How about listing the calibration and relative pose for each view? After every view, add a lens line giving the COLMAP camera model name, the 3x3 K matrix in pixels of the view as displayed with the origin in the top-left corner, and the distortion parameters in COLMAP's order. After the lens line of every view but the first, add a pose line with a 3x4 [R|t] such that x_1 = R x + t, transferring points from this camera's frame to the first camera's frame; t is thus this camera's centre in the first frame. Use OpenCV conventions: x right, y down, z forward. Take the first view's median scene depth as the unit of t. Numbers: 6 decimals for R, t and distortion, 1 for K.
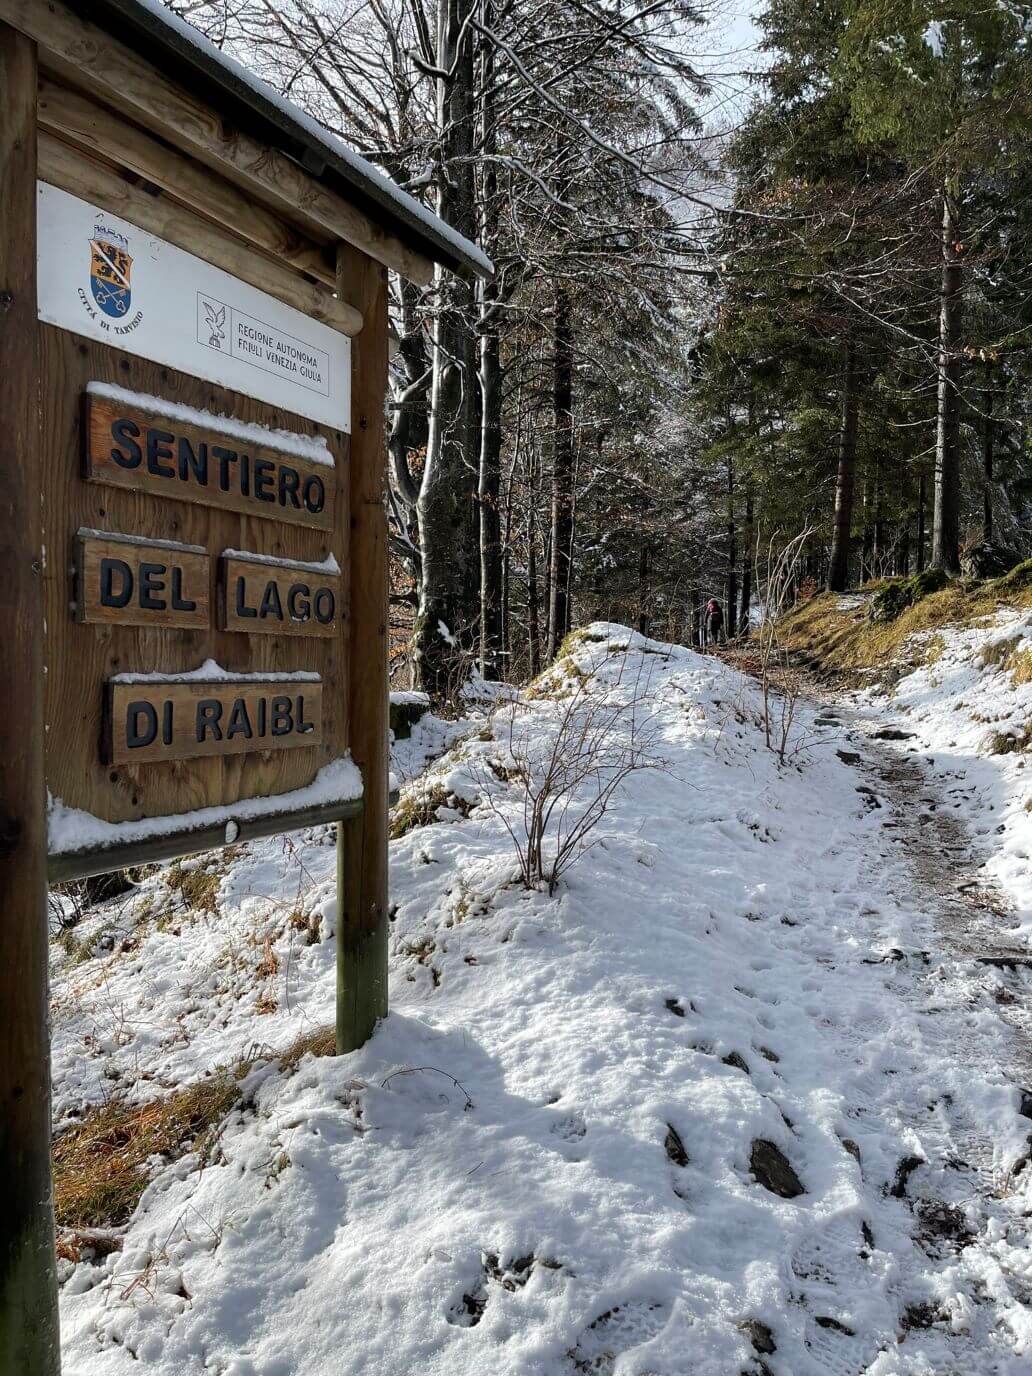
lens RADIAL K [[1029.2, 0, 516.0], [0, 1029.2, 688.0], [0, 0, 1]] dist [0.072056, -0.093969]
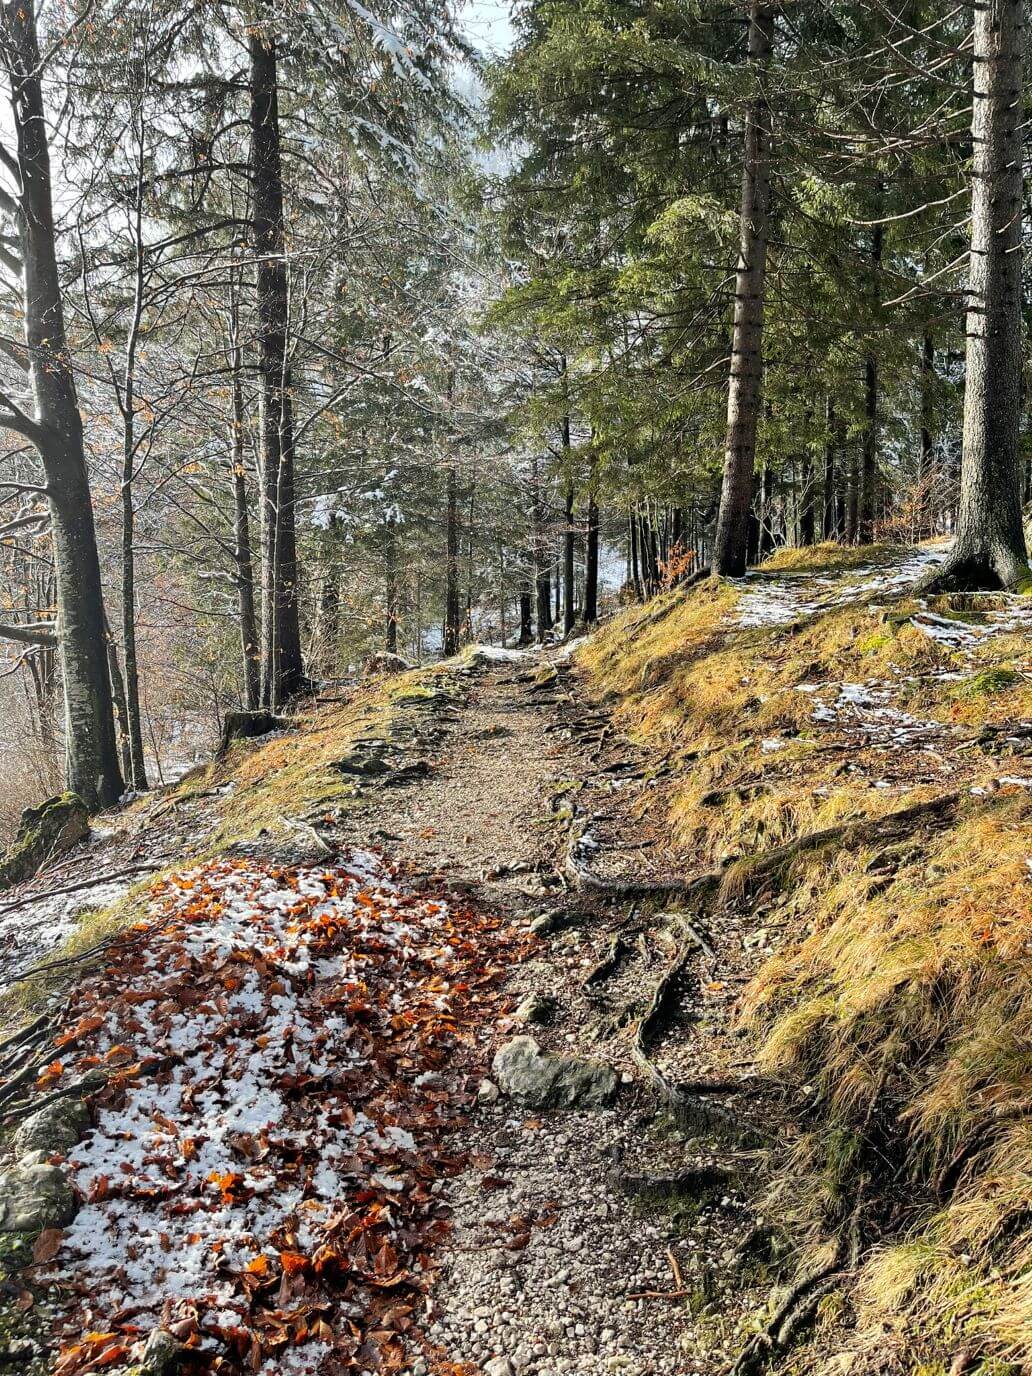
lens RADIAL K [[1029.2, 0, 516.0], [0, 1029.2, 688.0], [0, 0, 1]] dist [0.072056, -0.093969]
pose [[0.992637, -0.020208, 0.119426, 0.133968], [0.014396, 0.998679, 0.049331, -0.063230], [-0.120265, -0.047248, 0.991617, 0.480724]]
